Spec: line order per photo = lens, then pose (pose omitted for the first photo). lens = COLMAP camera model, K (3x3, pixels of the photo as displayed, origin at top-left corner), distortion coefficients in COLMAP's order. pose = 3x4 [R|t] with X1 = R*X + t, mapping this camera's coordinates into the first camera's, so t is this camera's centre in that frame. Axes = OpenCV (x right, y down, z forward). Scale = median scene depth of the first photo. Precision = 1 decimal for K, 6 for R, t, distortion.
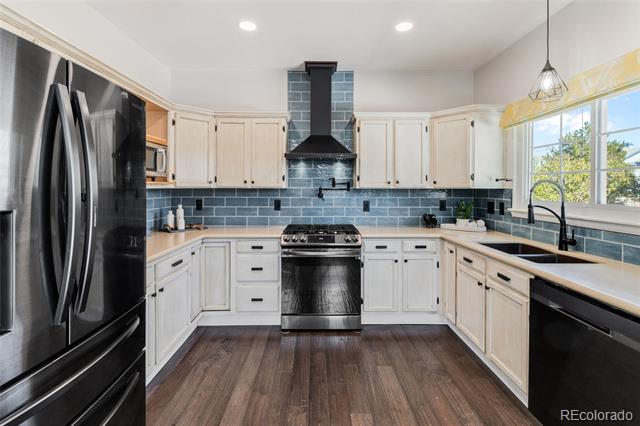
lens RADIAL K [[292.3, 0, 318.8], [0, 292.3, 190.0], [0, 0, 1]] dist [0.000570, -0.000697]
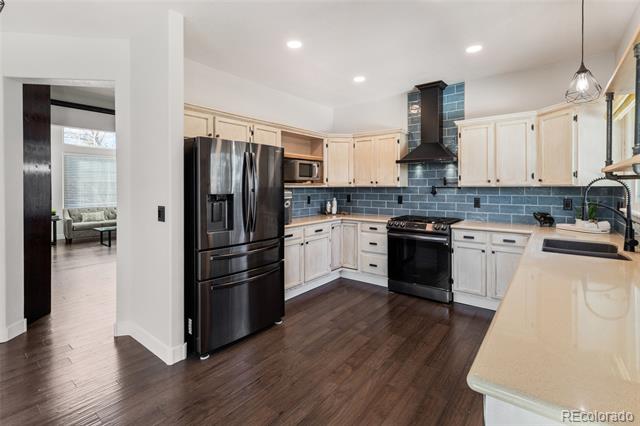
lens RADIAL K [[292.3, 0, 322.8], [0, 292.3, 188.7], [0, 0, 1]] dist [0.000570, -0.000697]
pose [[0.783552, -0.000064, -0.621327, 0.432004], [-0.000724, 0.999999, -0.001017, 0.004340], [0.621326, 0.001246, 0.783551, -0.238236]]
